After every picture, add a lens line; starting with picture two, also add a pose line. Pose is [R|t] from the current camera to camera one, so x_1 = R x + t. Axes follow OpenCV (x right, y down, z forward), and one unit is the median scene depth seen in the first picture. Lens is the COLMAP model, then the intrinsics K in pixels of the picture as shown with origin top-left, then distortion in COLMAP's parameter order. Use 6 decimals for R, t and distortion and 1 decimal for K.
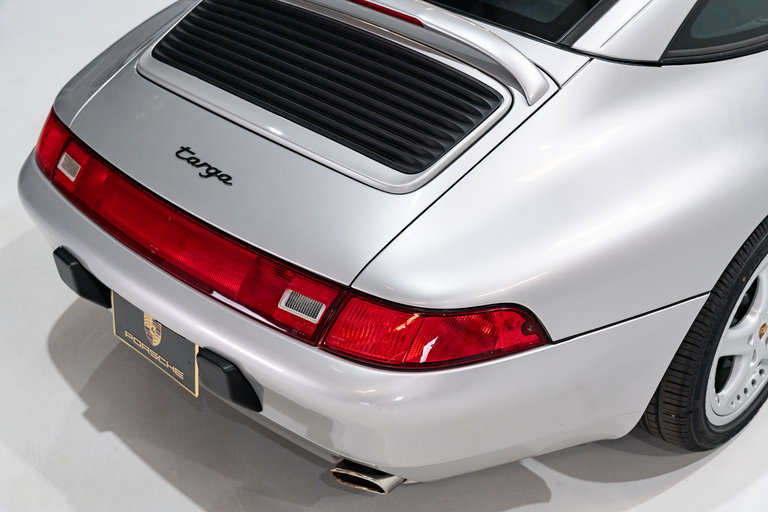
lens RADIAL K [[1074.5, 0, 384.0], [0, 1074.5, 256.0], [0, 0, 1]] dist [0.009632, -0.009203]
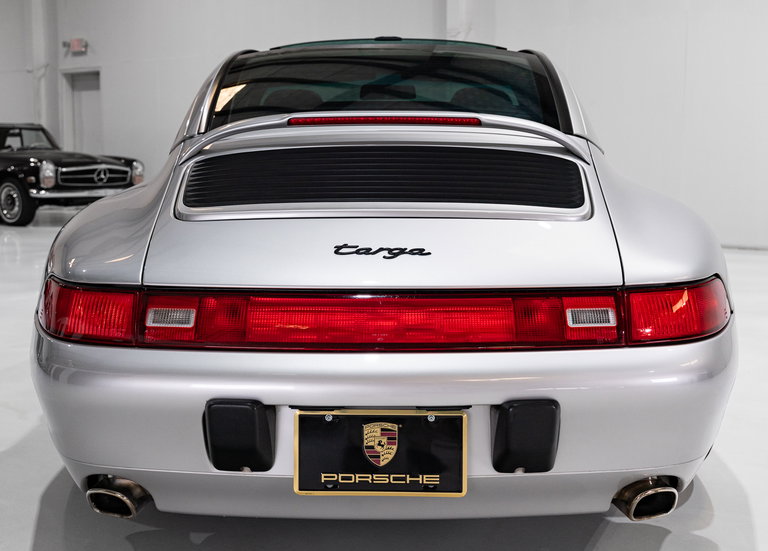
lens RADIAL K [[885.1, 0, 388.0], [0, 885.1, 250.4], [0, 0, 1]] dist [0.009995, 0.003240]
pose [[0.728838, -0.091491, 0.678546, -0.708058], [0.378867, 0.879373, -0.288378, 0.145898], [-0.570311, 0.467260, 0.675584, 0.483007]]
